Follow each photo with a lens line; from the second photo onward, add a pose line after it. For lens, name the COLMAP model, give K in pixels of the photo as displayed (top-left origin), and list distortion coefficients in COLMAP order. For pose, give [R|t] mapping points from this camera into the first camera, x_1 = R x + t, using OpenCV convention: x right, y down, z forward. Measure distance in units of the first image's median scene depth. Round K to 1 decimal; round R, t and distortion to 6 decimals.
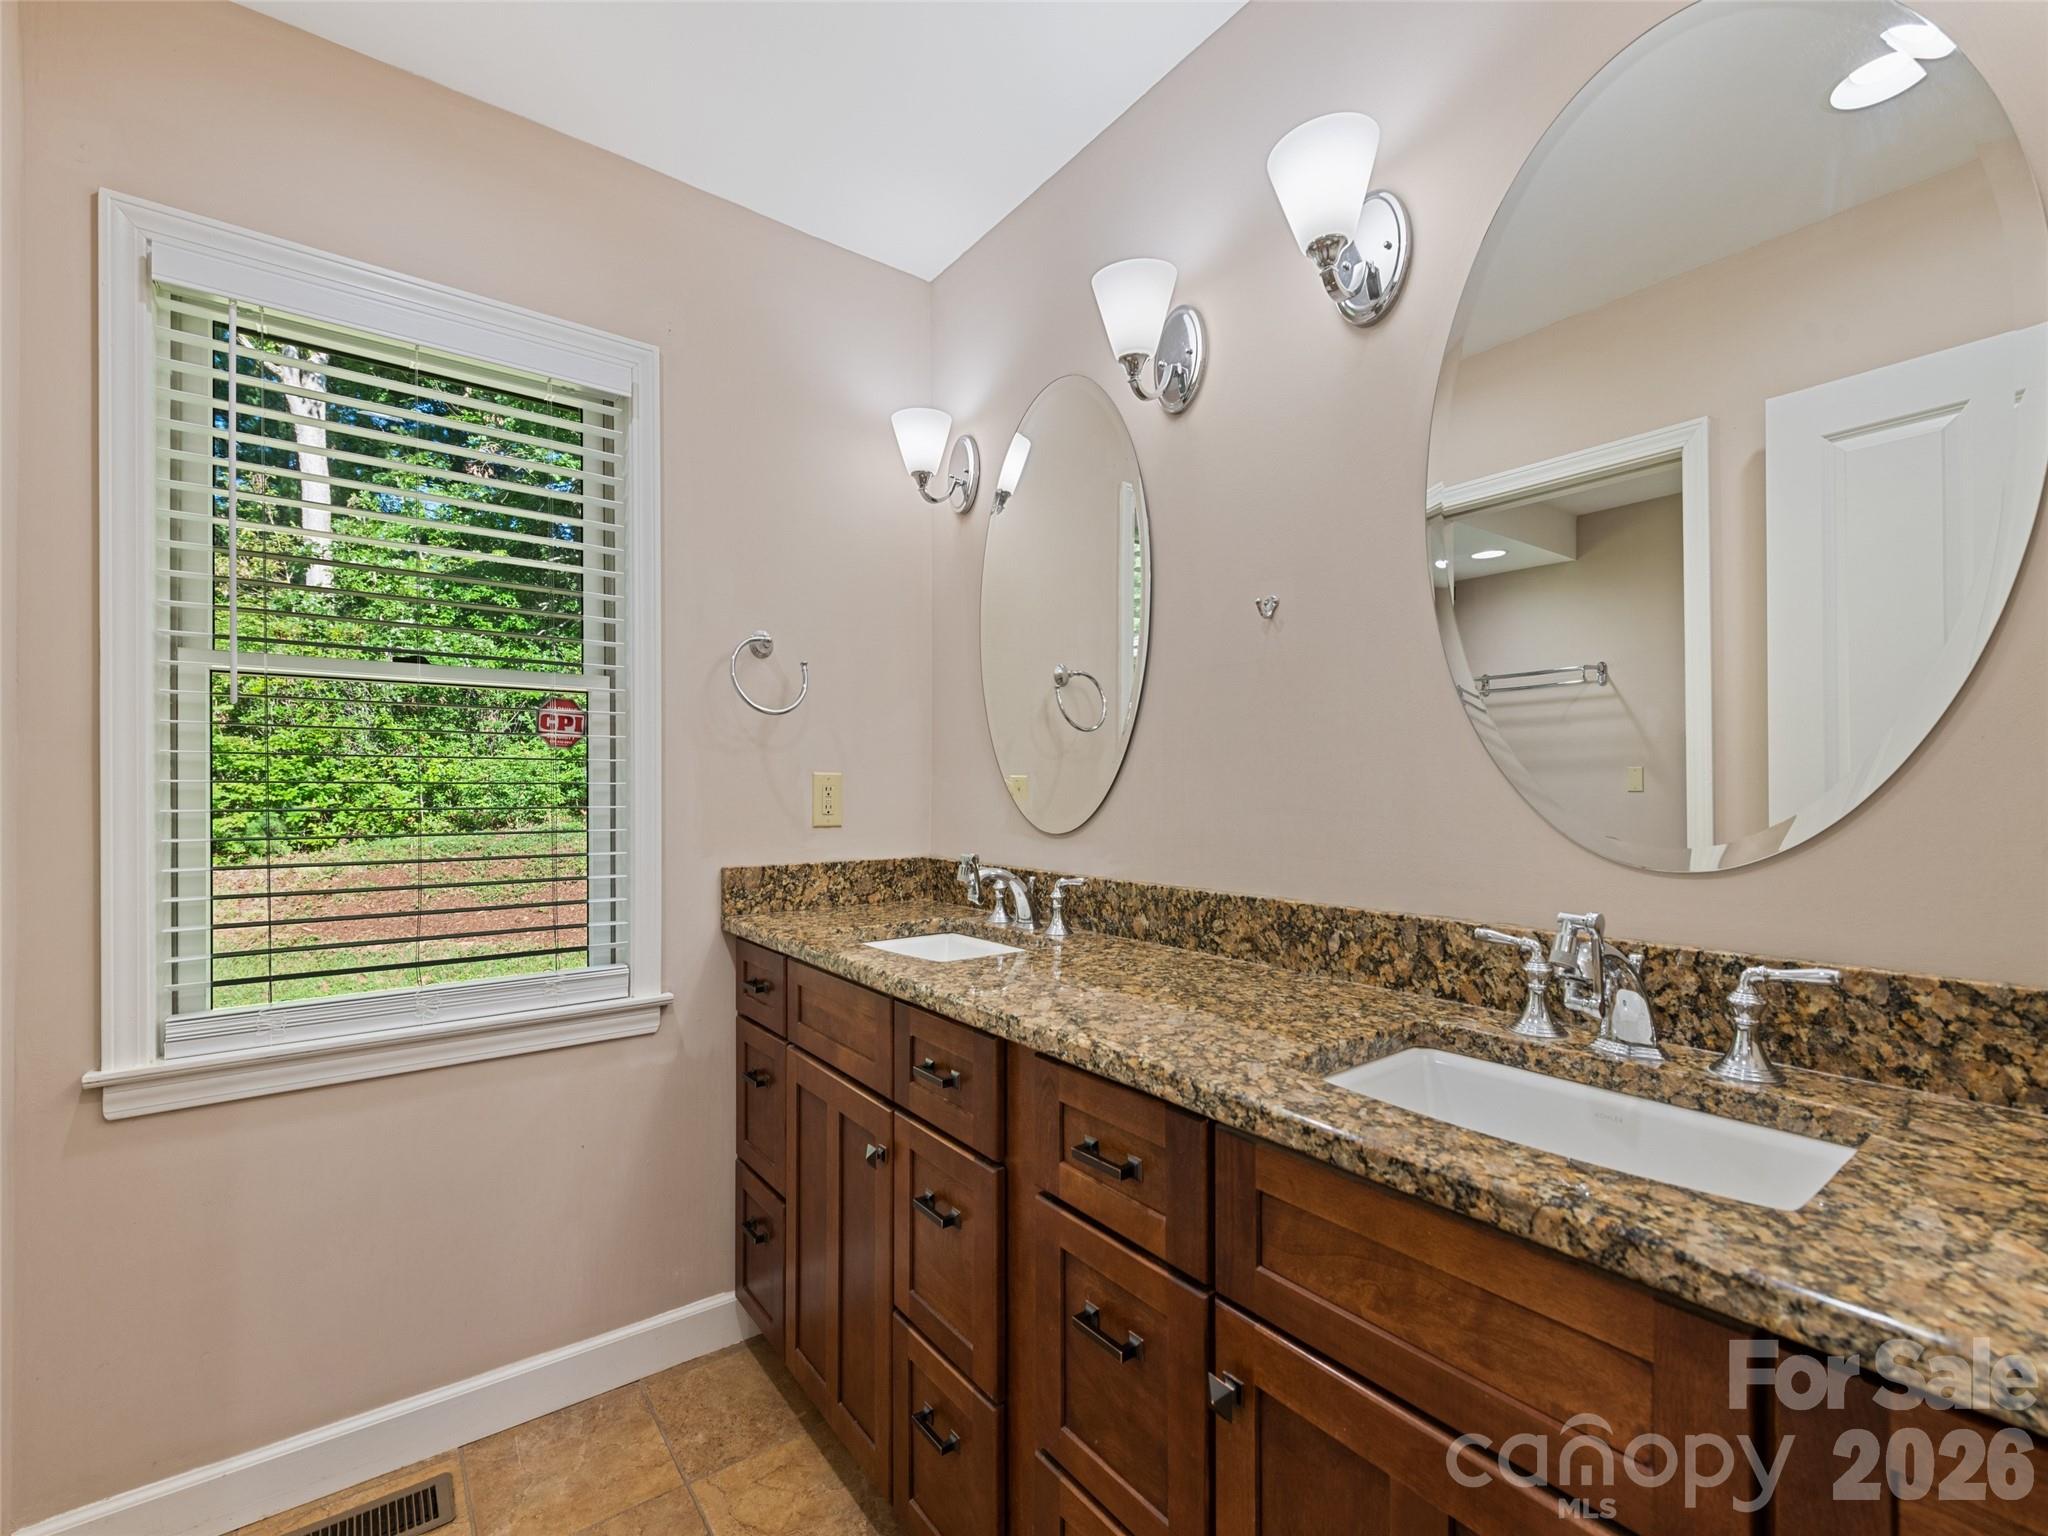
lens RADIAL K [[889.6, 0, 1028.4], [0, 889.6, 784.5], [0, 0, 1]] dist [0.004575, -0.001952]
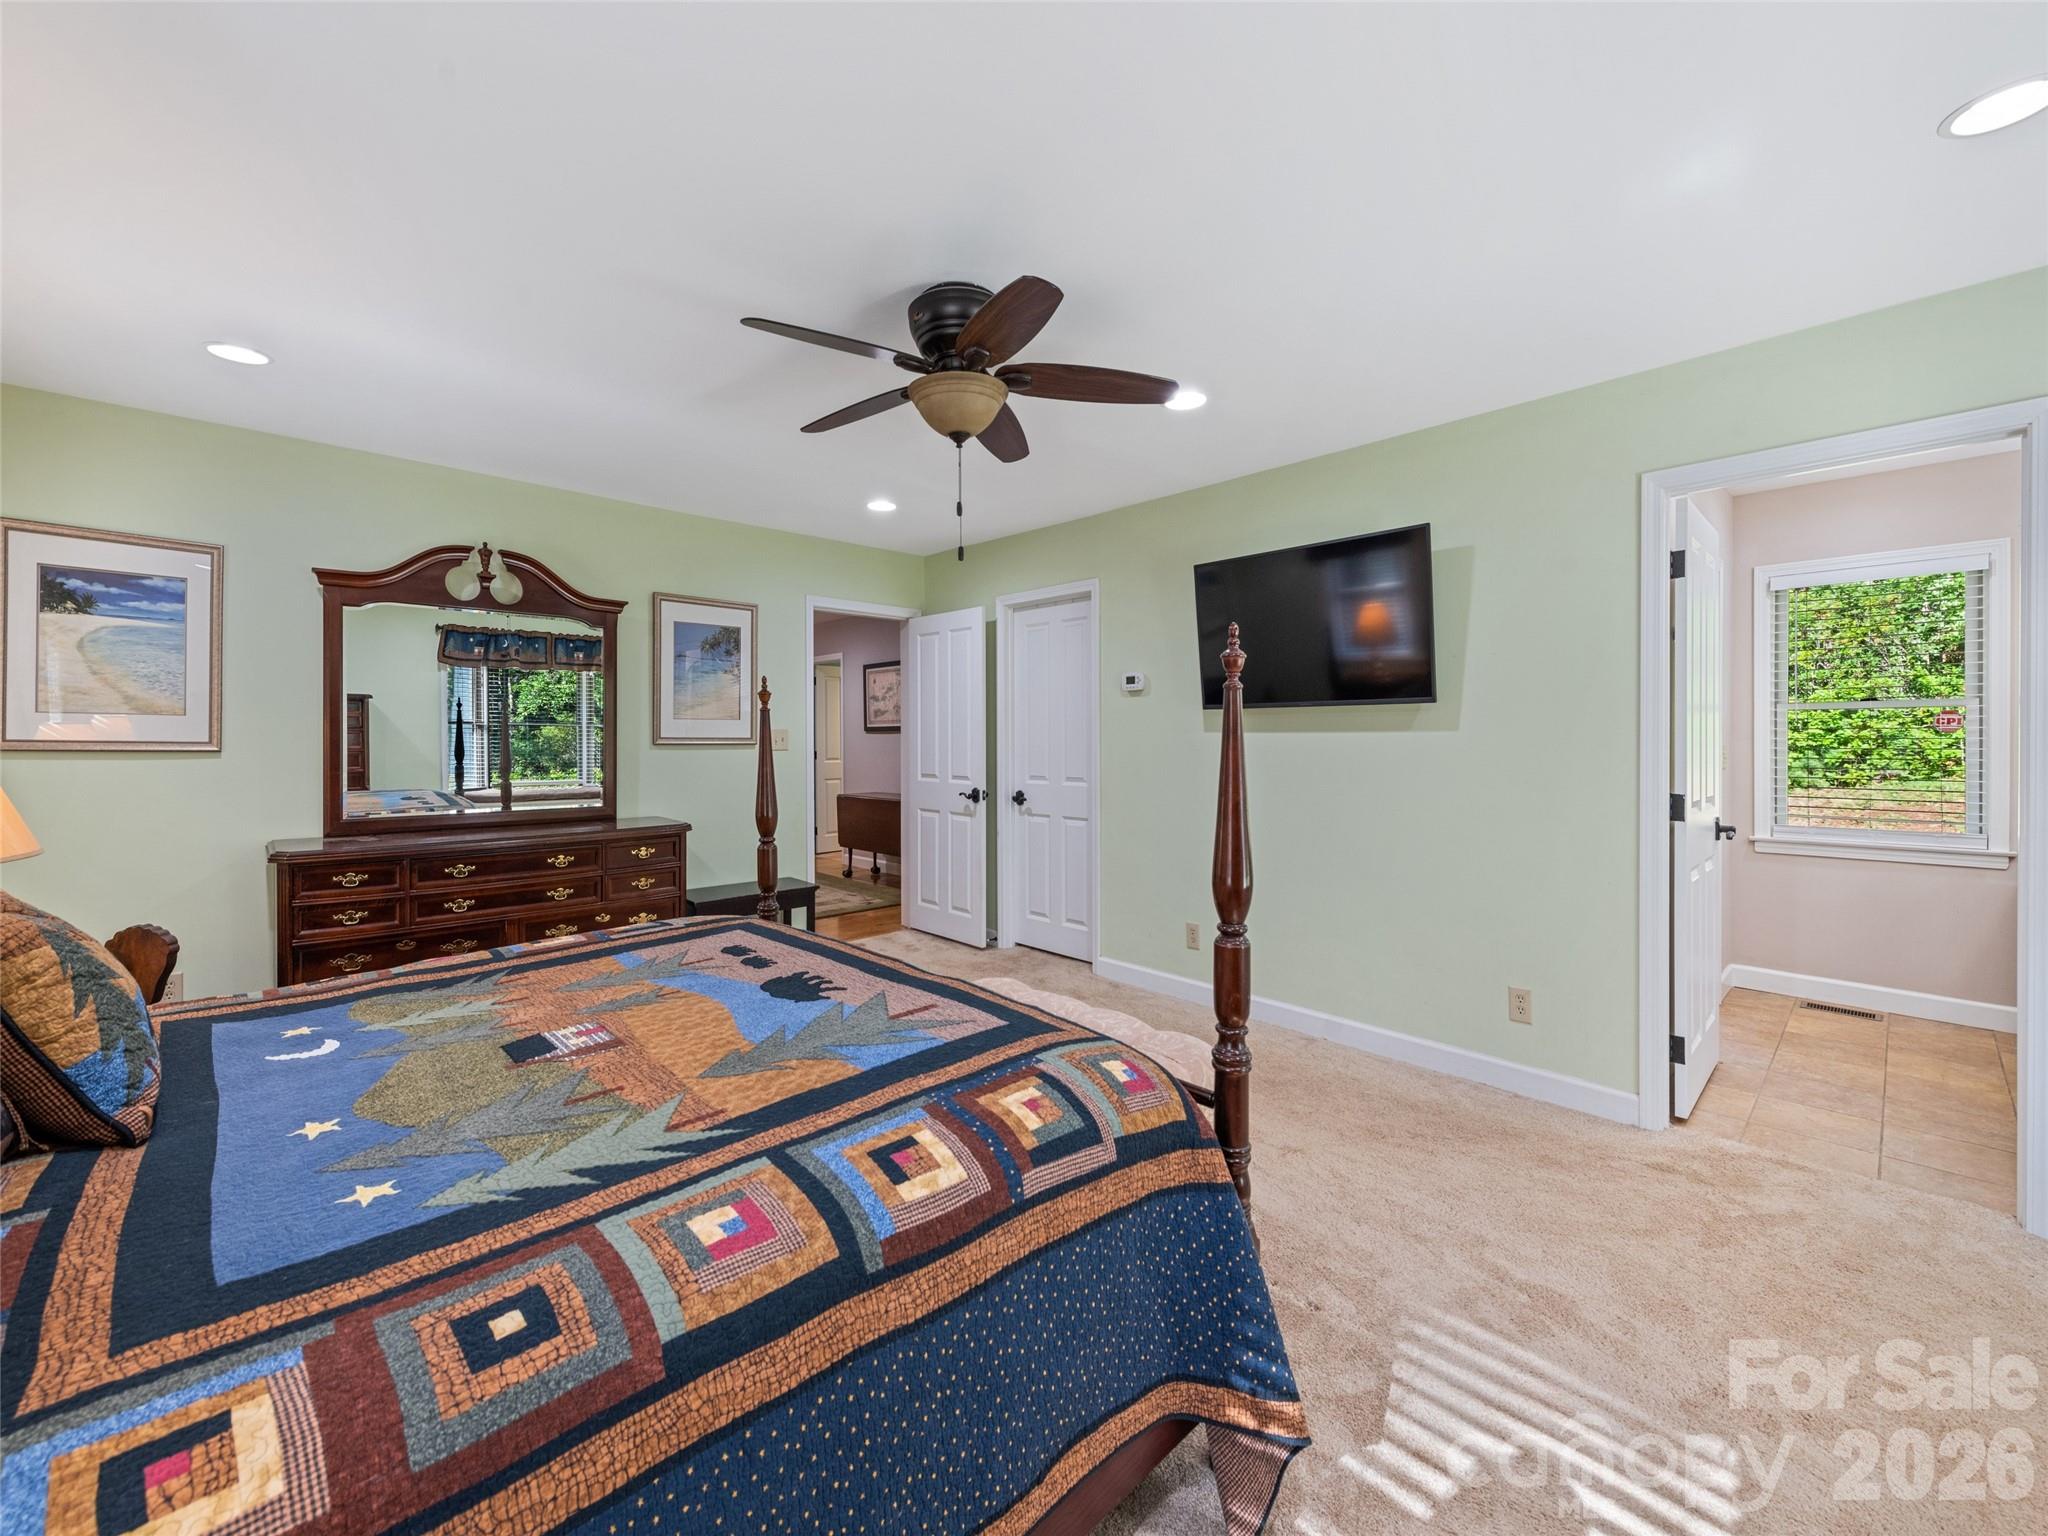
lens RADIAL K [[809.4, 0, 1028.9], [0, 809.4, 750.0], [0, 0, 1]] dist [0.012165, -0.002386]
pose [[0.102100, 0.015847, -0.994648, 0.199229], [0.013259, 0.999763, 0.017290, -0.010104], [0.994686, -0.014954, 0.101866, -0.233102]]
